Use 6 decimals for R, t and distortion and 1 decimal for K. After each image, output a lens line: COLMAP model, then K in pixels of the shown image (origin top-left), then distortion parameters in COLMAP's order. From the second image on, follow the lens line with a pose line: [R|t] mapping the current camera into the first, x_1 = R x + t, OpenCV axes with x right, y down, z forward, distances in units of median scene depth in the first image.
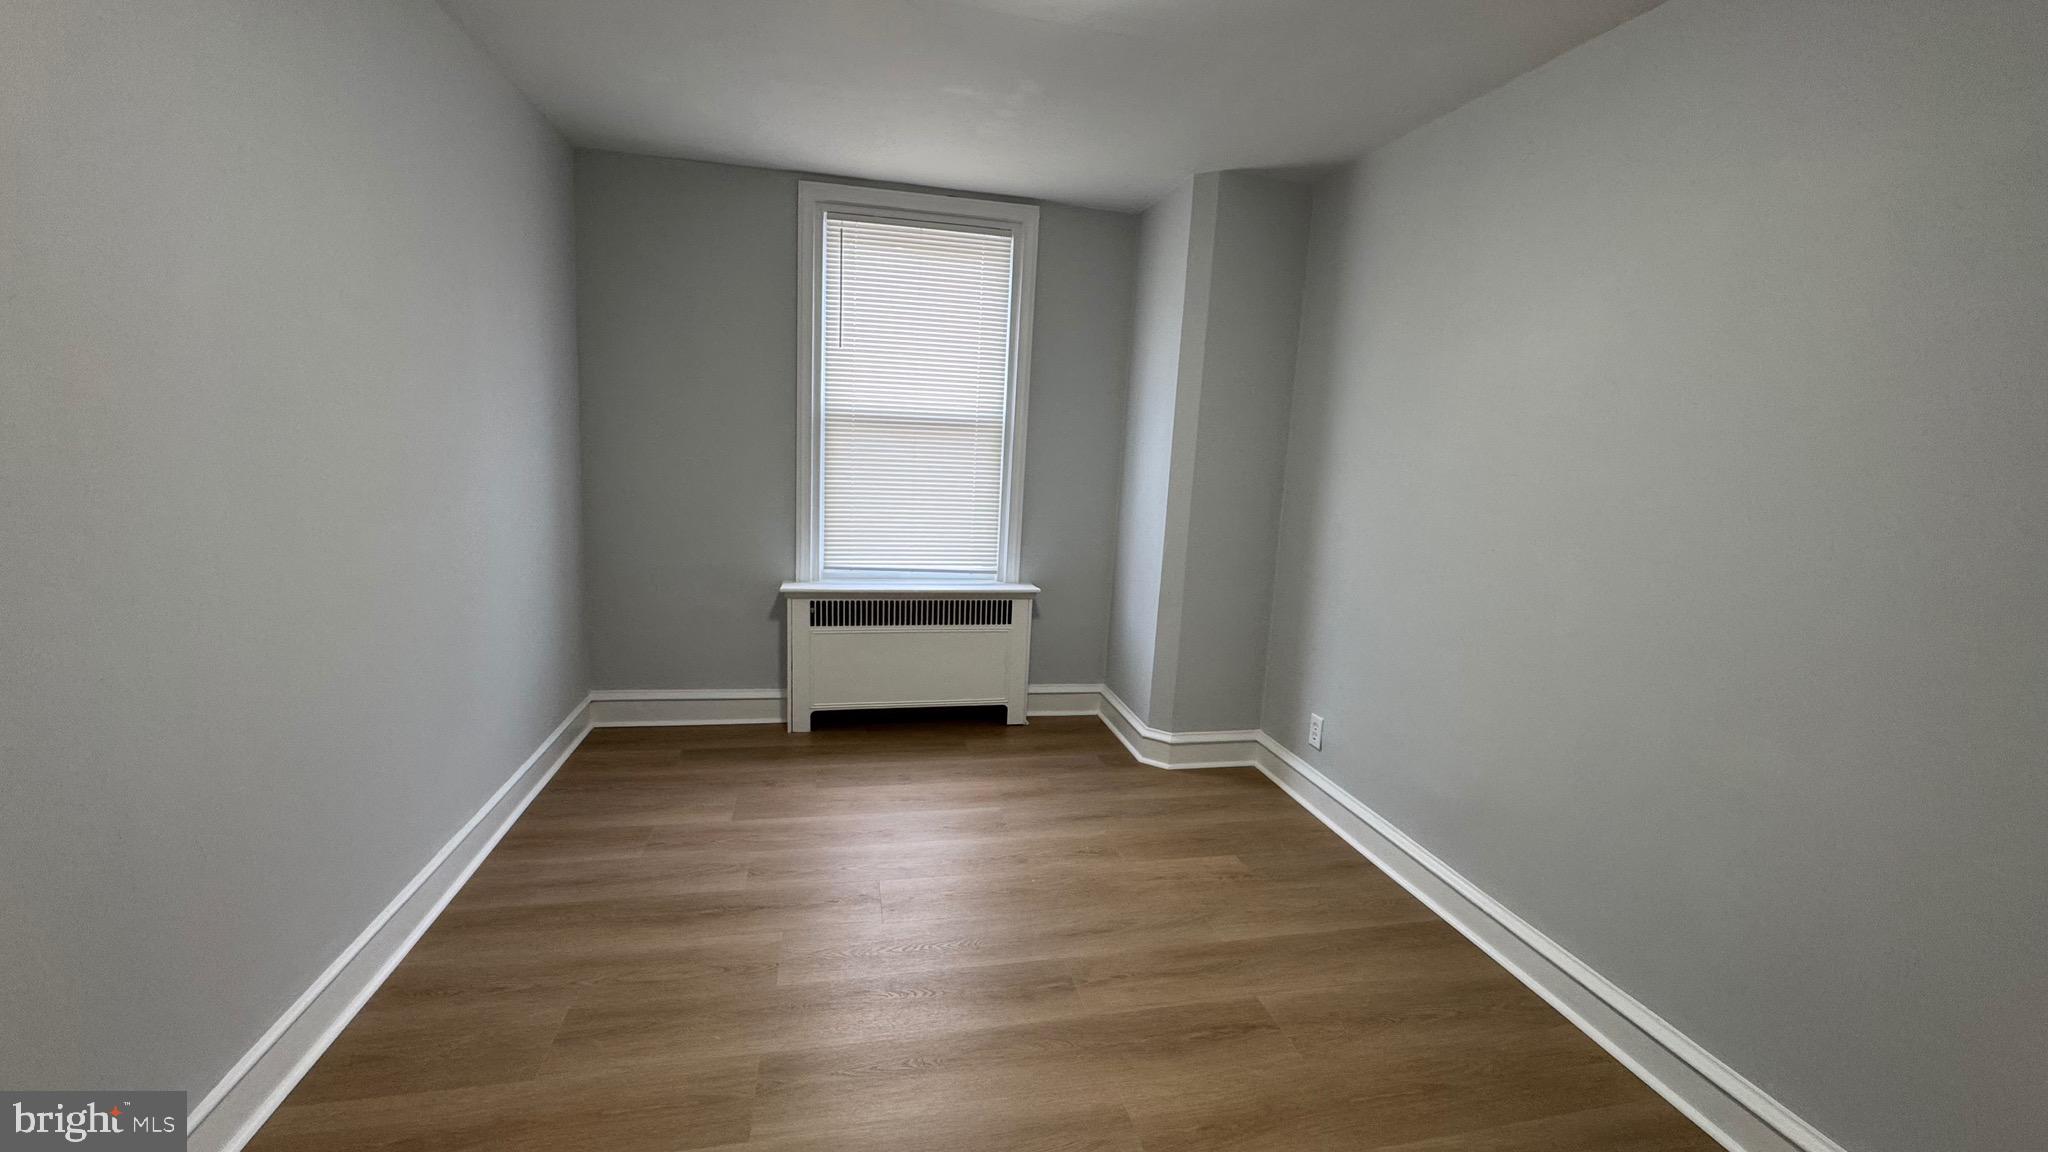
lens RADIAL K [[823.0, 0, 1019.4], [0, 823.0, 577.9], [0, 0, 1]] dist [-0.000418, -0.000221]
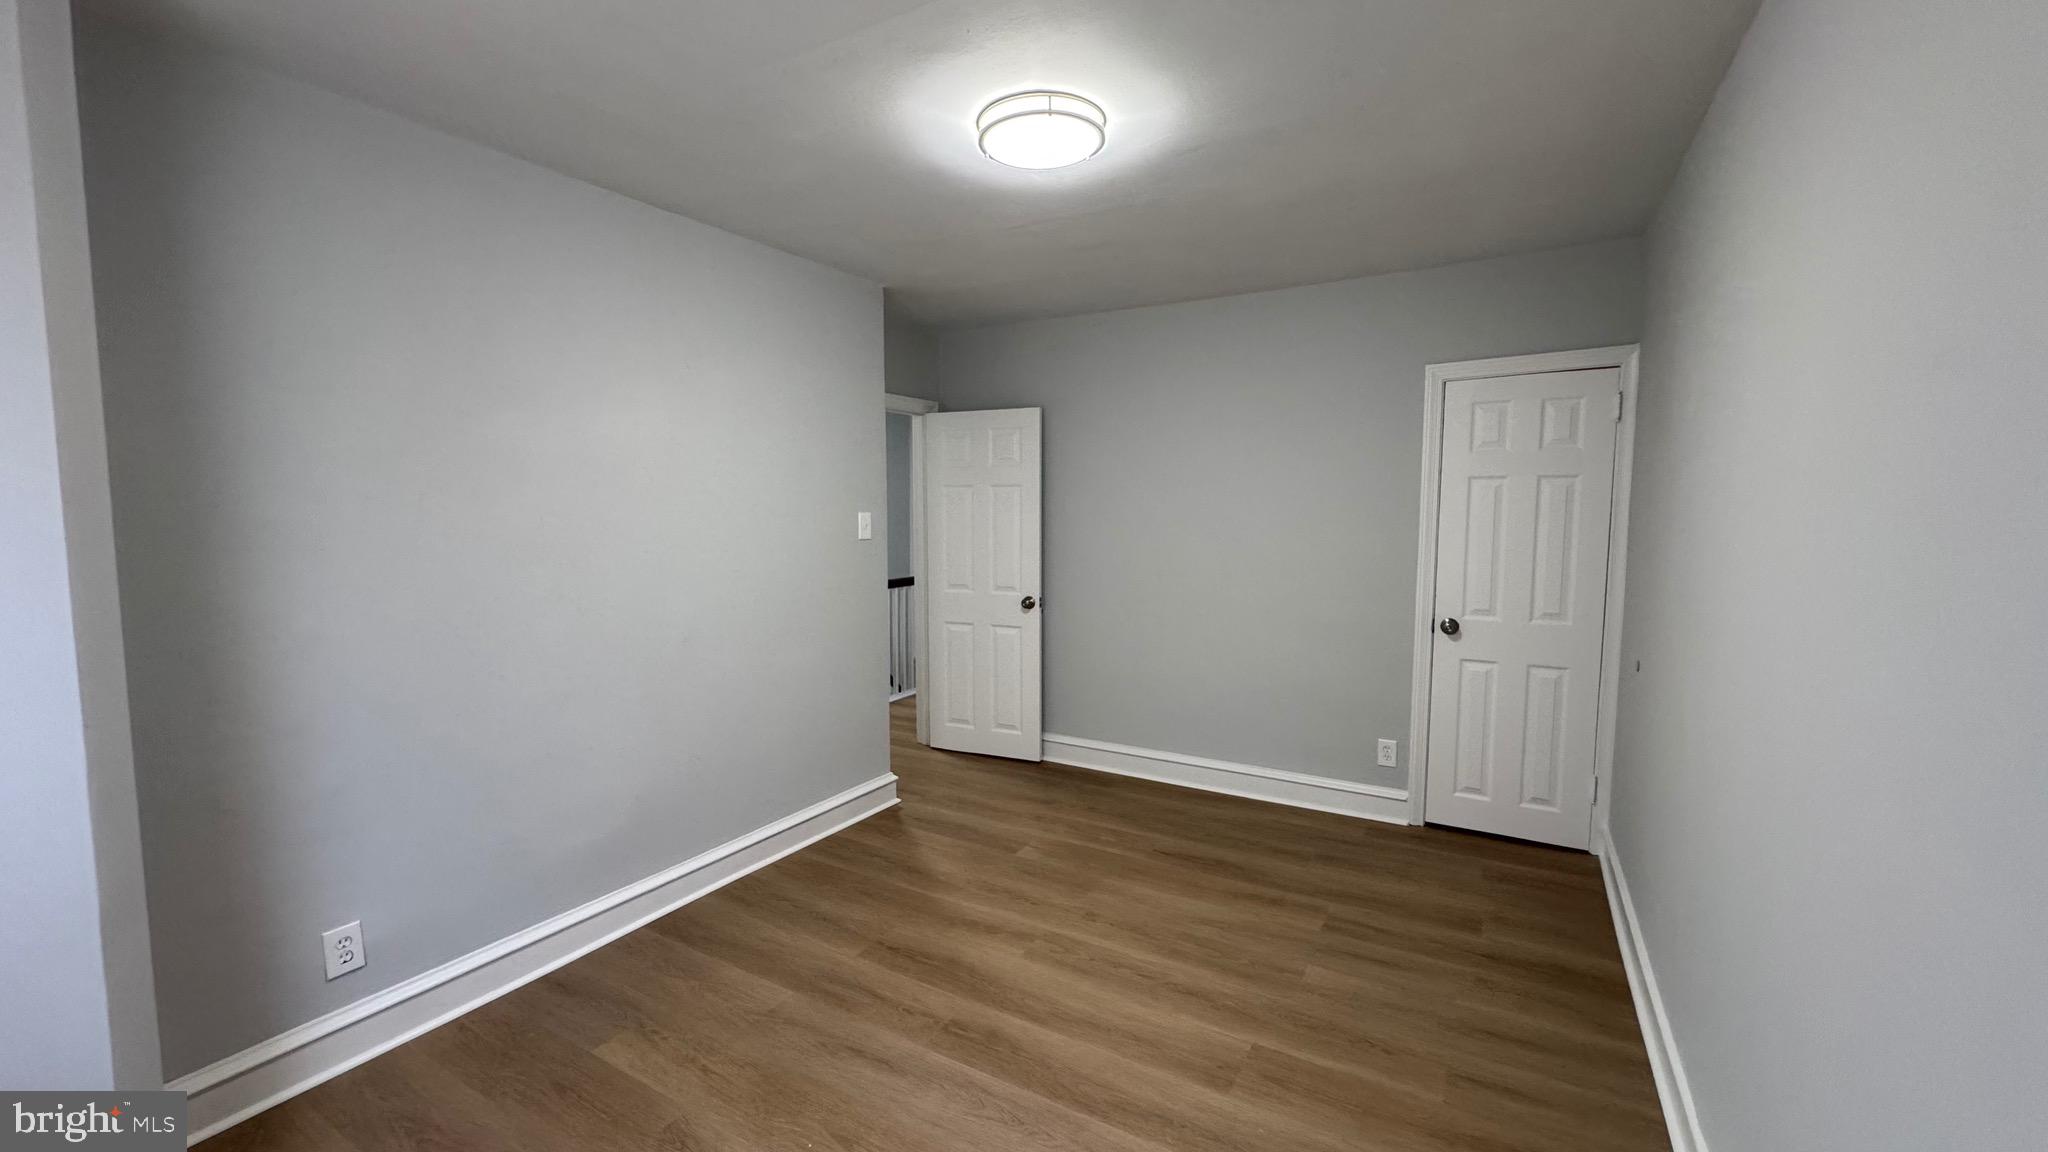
lens RADIAL K [[823.0, 0, 1019.4], [0, 823.0, 577.9], [0, 0, 1]] dist [-0.000418, -0.000221]
pose [[-0.747070, -0.107108, 0.656060, -0.616077], [0.066271, 0.970017, 0.233829, -0.306657], [-0.661434, 0.218165, -0.717572, 1.489904]]
